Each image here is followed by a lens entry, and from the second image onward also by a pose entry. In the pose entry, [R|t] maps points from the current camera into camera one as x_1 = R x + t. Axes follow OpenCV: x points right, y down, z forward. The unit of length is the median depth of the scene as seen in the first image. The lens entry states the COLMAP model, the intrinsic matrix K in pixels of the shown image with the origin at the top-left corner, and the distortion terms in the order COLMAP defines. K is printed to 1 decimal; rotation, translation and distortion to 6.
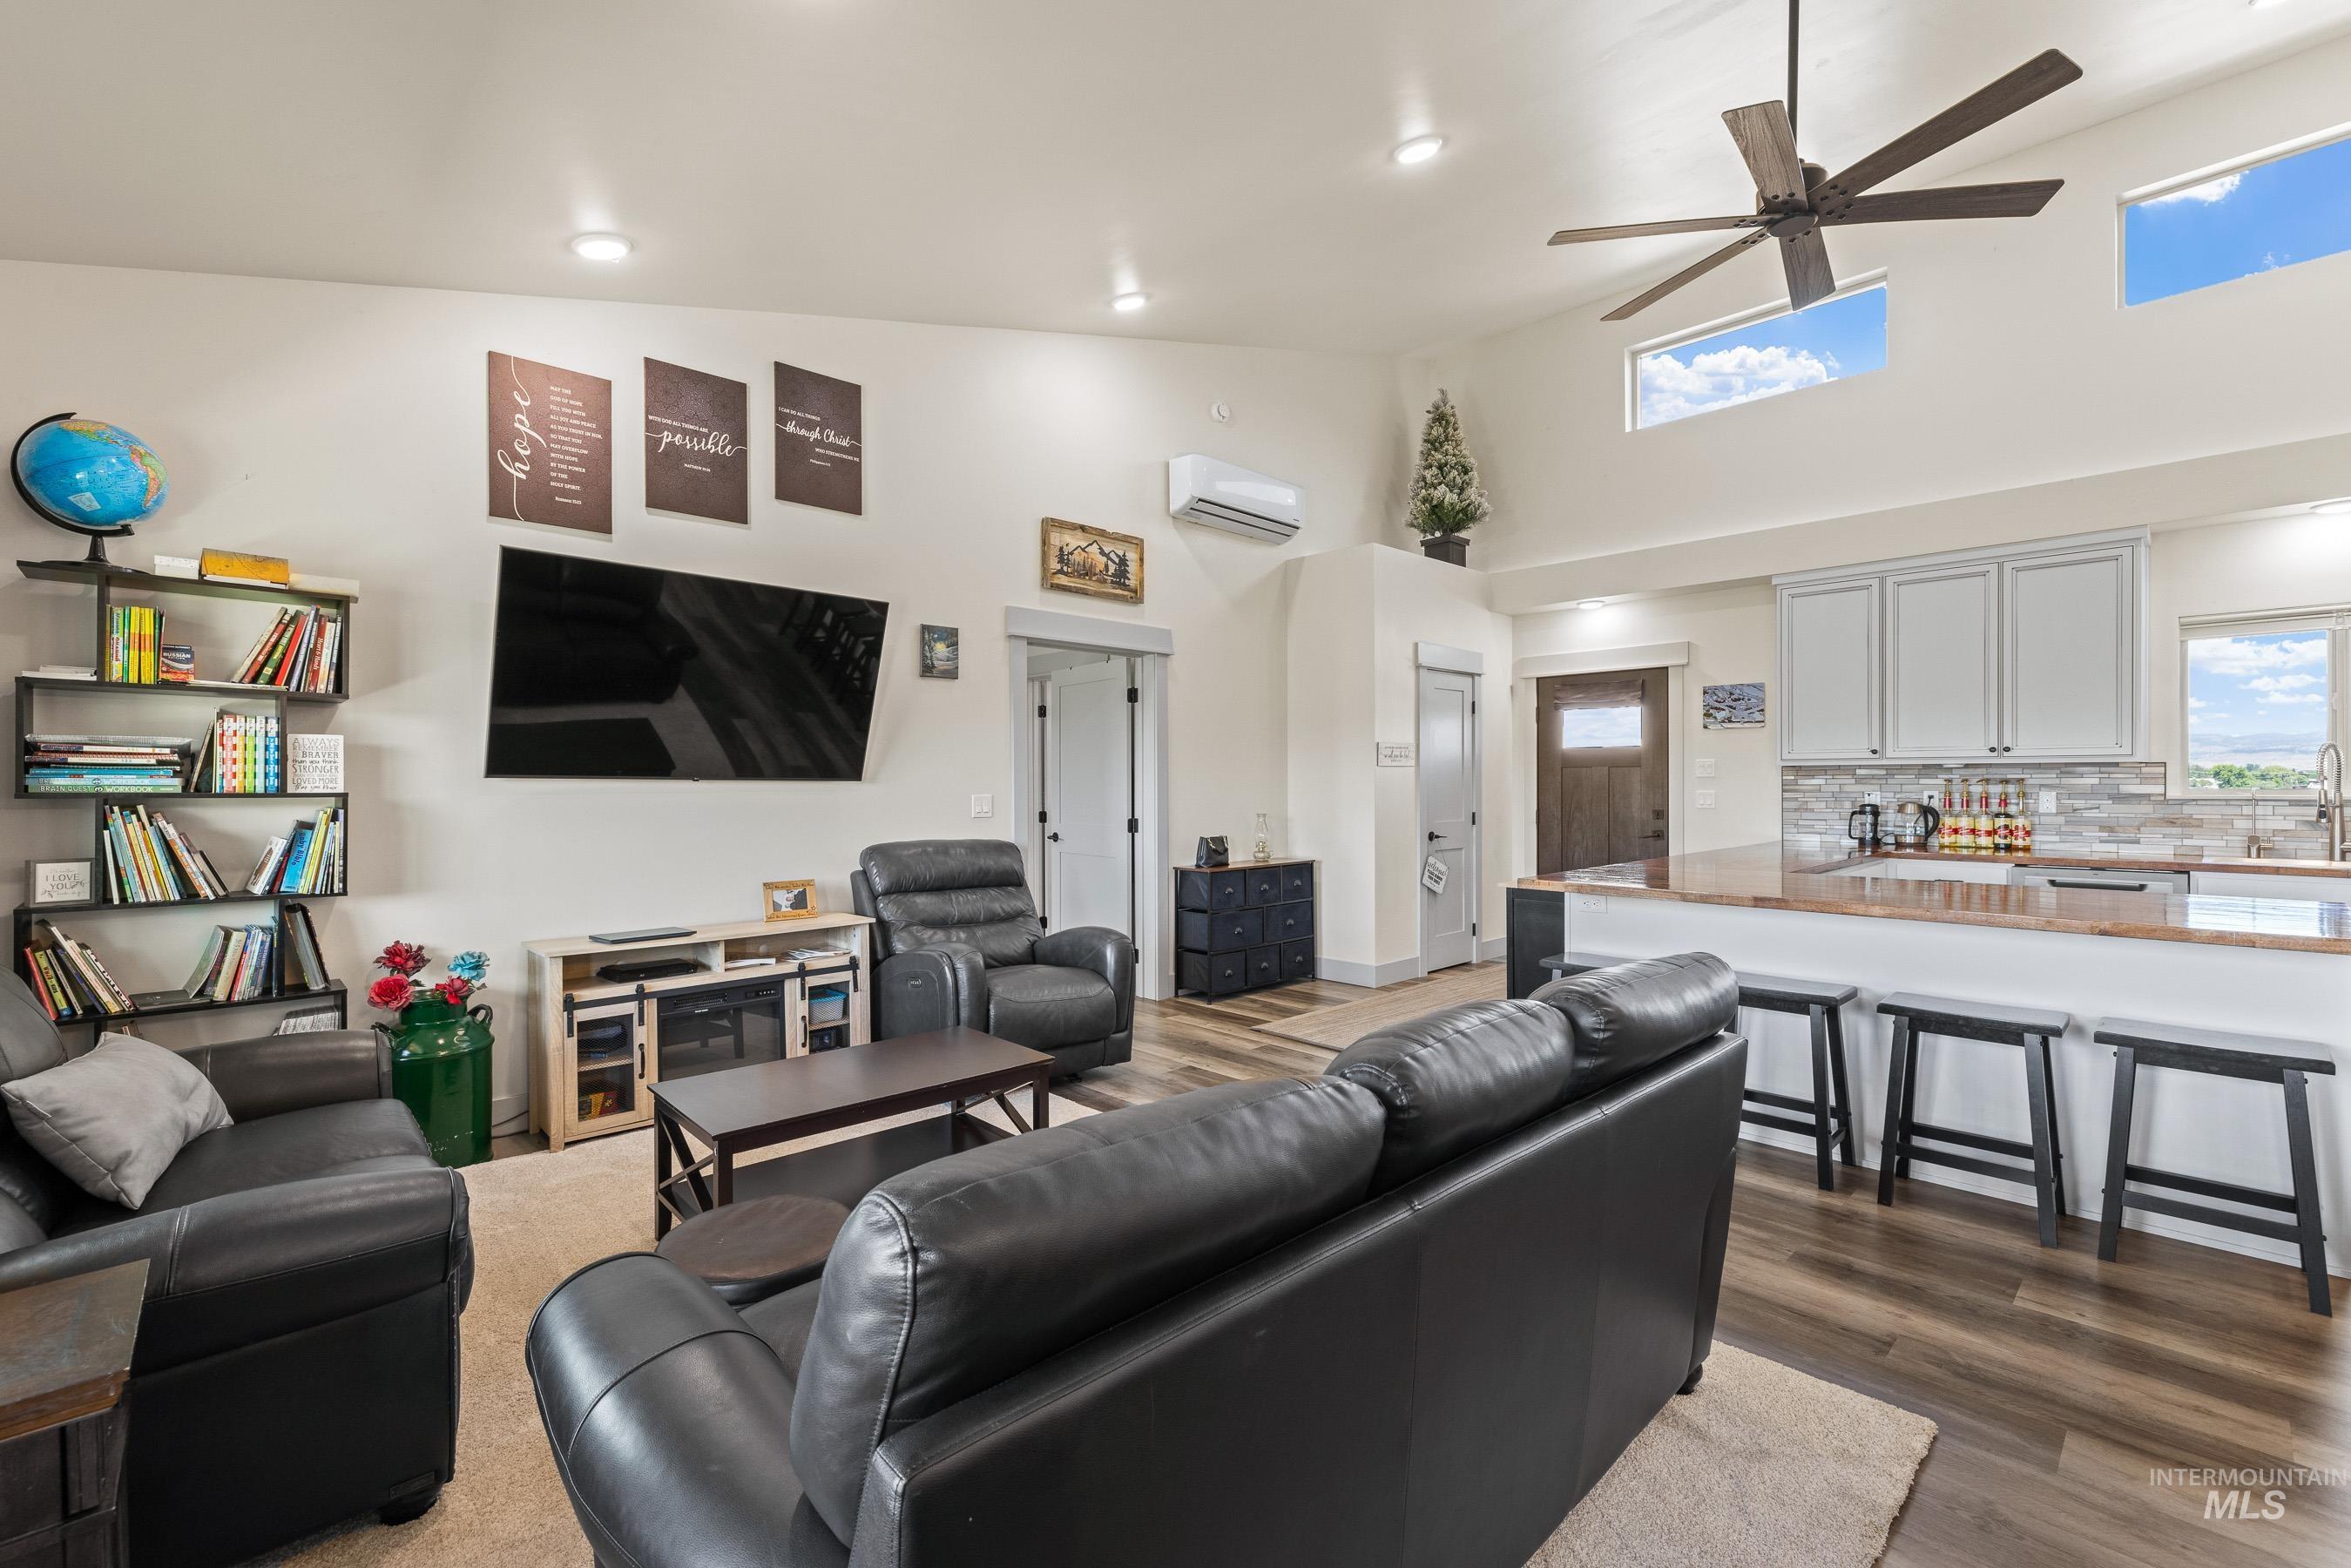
lens RADIAL K [[999.5, 0, 1171.3], [0, 999.5, 780.7], [0, 0, 1]] dist [-0.000013, -0.000082]
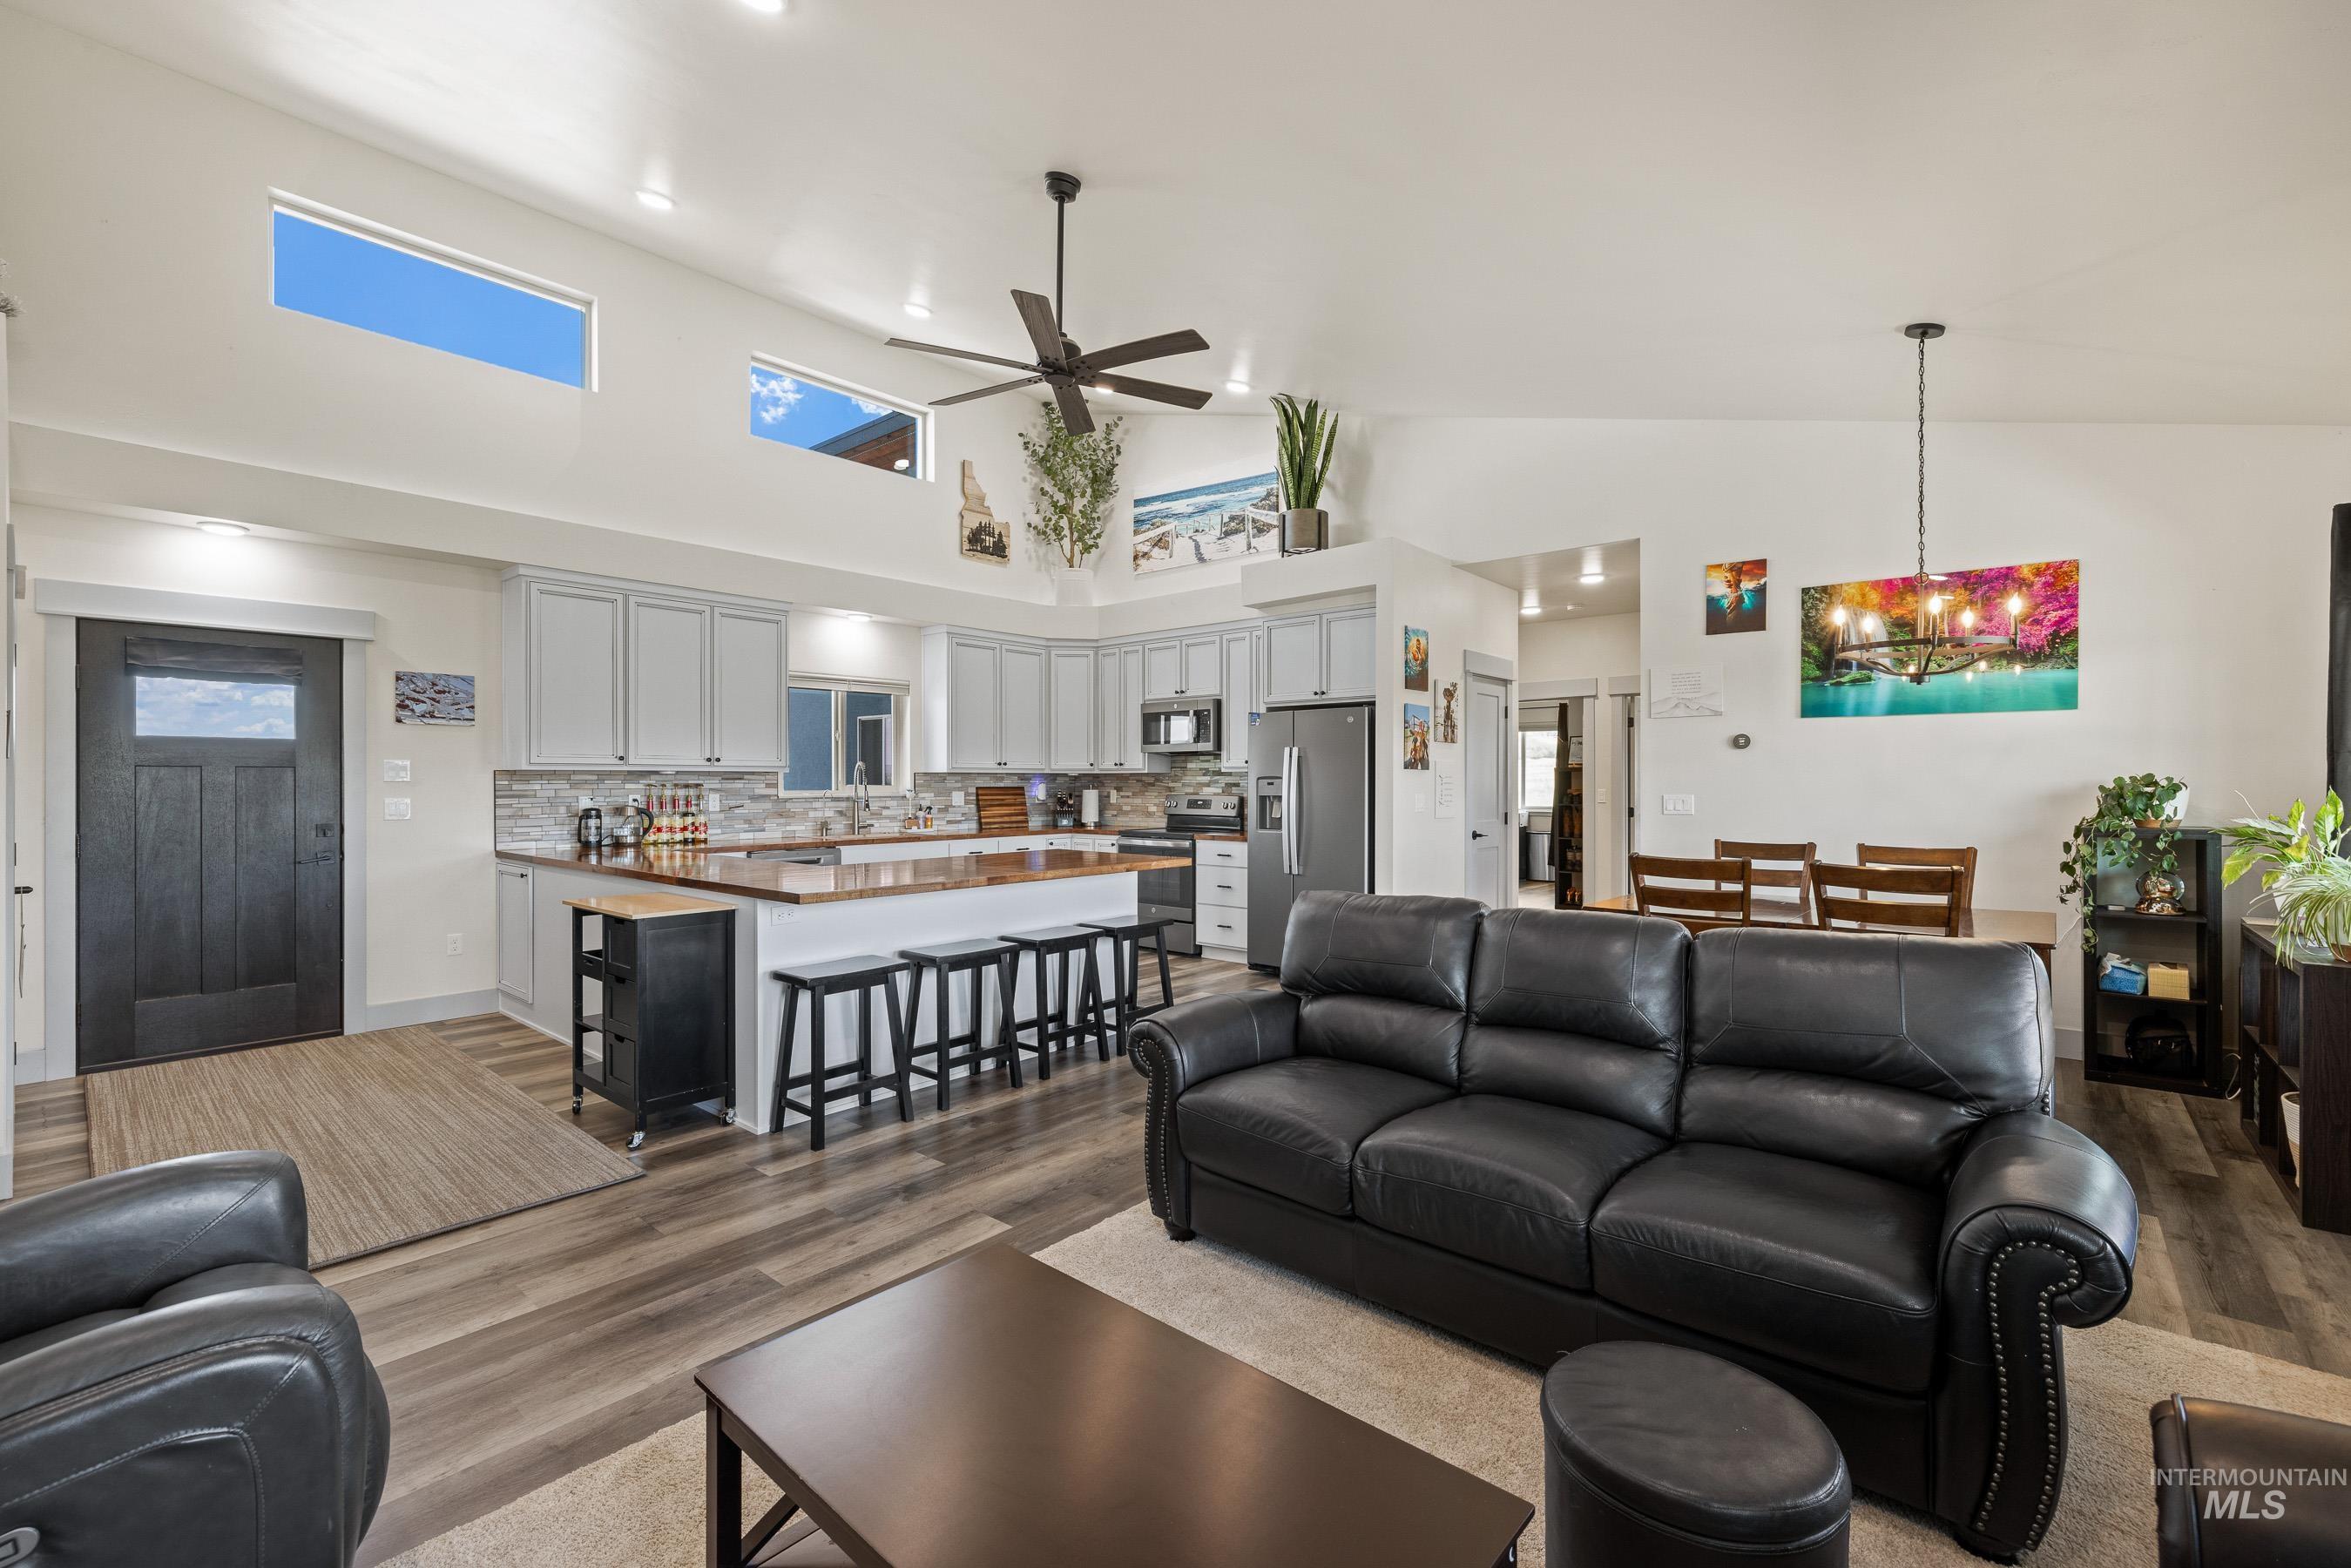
lens RADIAL K [[993.1, 0, 1169.1], [0, 993.1, 783.6], [0, 0, 1]] dist [0.000301, 0.000052]
pose [[-0.096025, 0.000926, 0.995379, -0.415543], [0.001636, 0.999998, -0.000773, -0.000417], [-0.995378, 0.001555, -0.096026, 0.546160]]
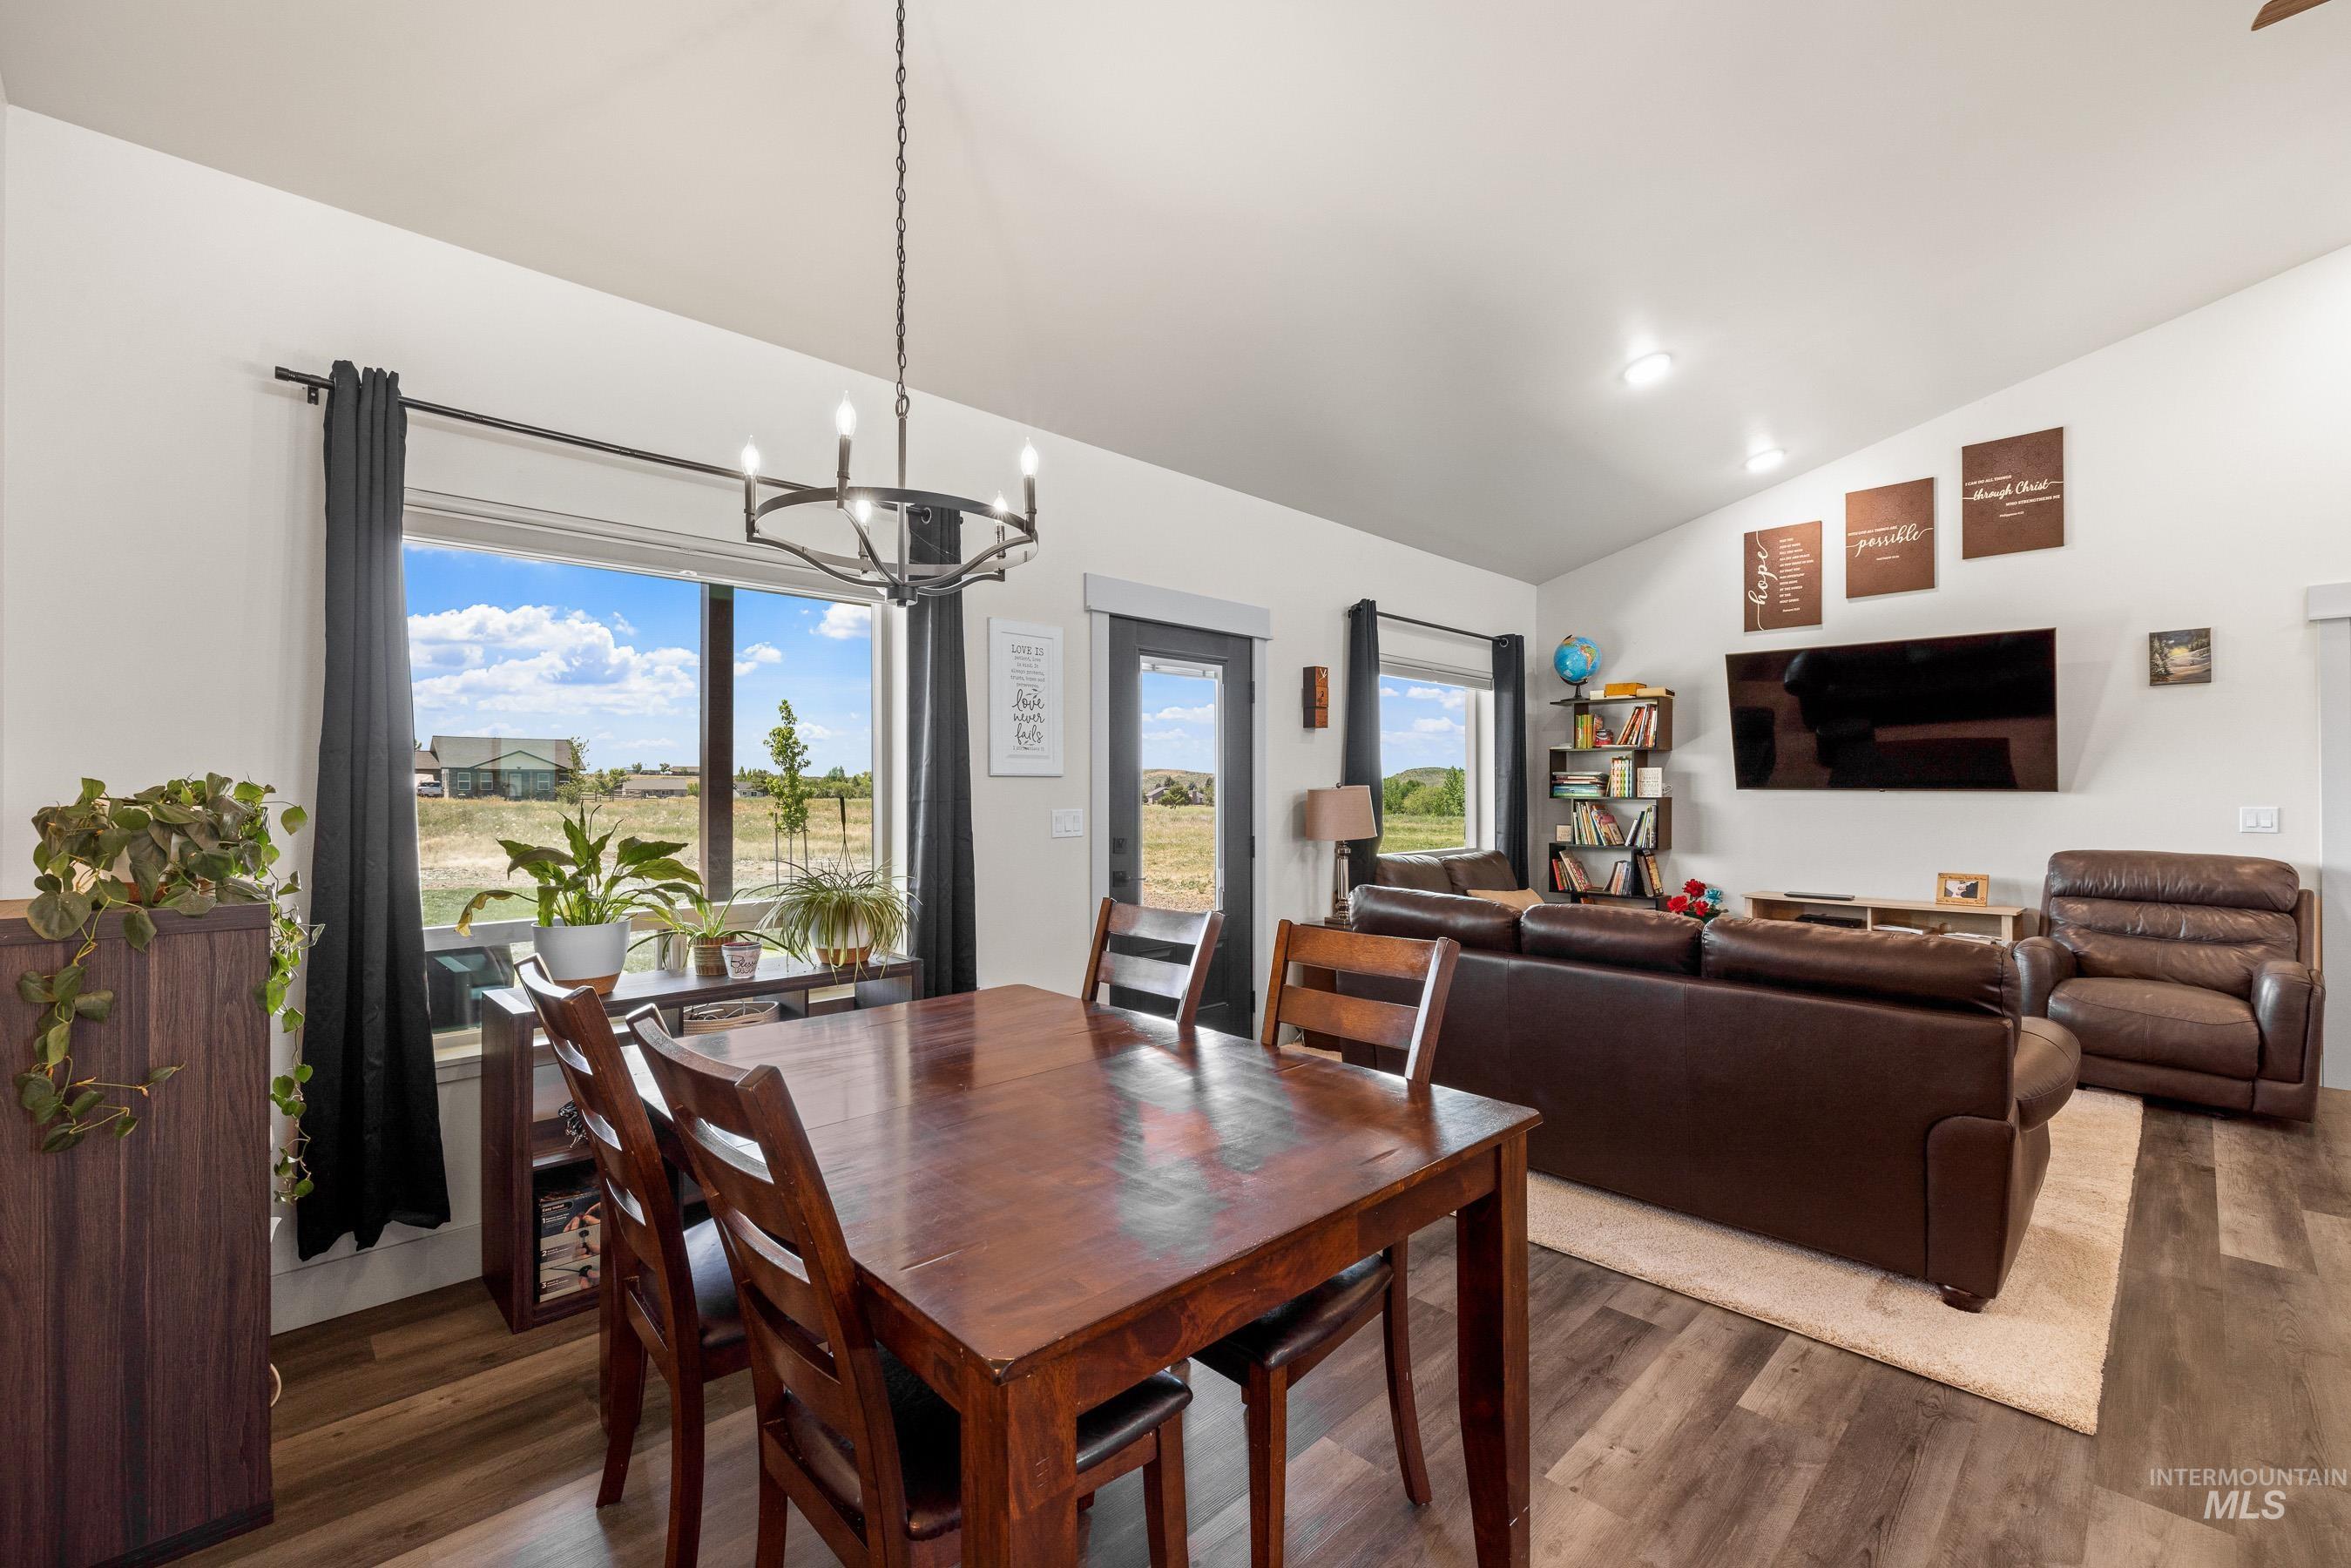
lens RADIAL K [[986.9, 0, 1175.4], [0, 986.9, 788.8], [0, 0, 1]] dist [-0.000196, -0.000224]
pose [[0.010008, -0.002025, -0.999948, 0.651030], [0.000966, 0.999998, -0.002016, -0.001322], [0.999949, -0.000946, 0.010009, 0.023665]]
